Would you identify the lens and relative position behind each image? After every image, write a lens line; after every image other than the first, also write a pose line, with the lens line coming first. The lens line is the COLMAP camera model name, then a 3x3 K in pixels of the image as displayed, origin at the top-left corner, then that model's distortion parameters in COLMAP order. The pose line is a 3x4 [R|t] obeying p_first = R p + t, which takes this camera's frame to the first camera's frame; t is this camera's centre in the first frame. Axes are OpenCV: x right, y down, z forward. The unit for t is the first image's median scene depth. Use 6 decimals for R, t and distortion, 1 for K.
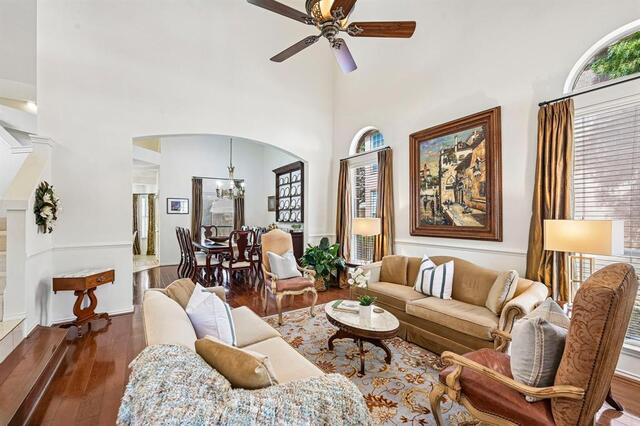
lens RADIAL K [[277.4, 0, 320.8], [0, 277.4, 216.1], [0, 0, 1]] dist [0.000791, 0.000103]
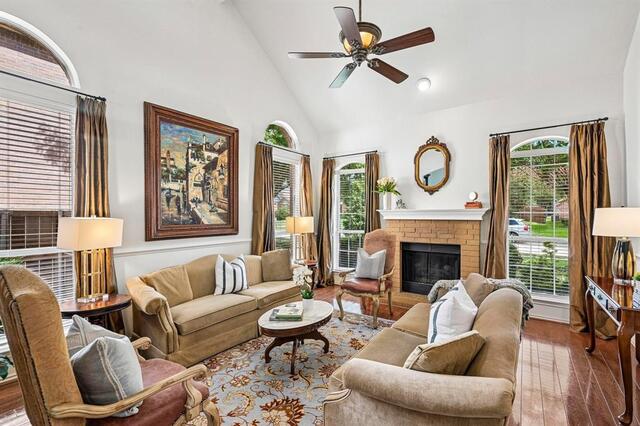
lens RADIAL K [[291.4, 0, 322.1], [0, 291.4, 214.9], [0, 0, 1]] dist [0.000371, -0.000002]
pose [[-0.377599, -0.000048, 0.925969, -0.632839], [-0.003472, 0.999993, -0.001364, 0.001145], [-0.925963, -0.003730, -0.377597, 0.972031]]
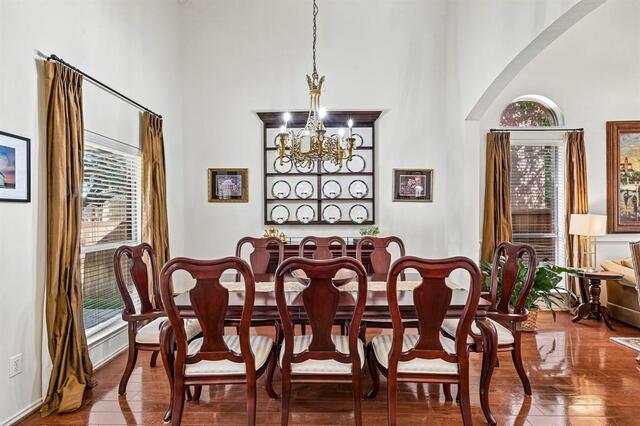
lens RADIAL K [[312.4, 0, 321.1], [0, 312.4, 215.5], [0, 0, 1]] dist [-0.003843, -0.000639]
pose [[0.563349, -0.010823, 0.826148, -1.181428], [0.002011, 0.999929, 0.011729, -0.002608], [-0.826217, -0.004946, 0.563331, 1.358608]]
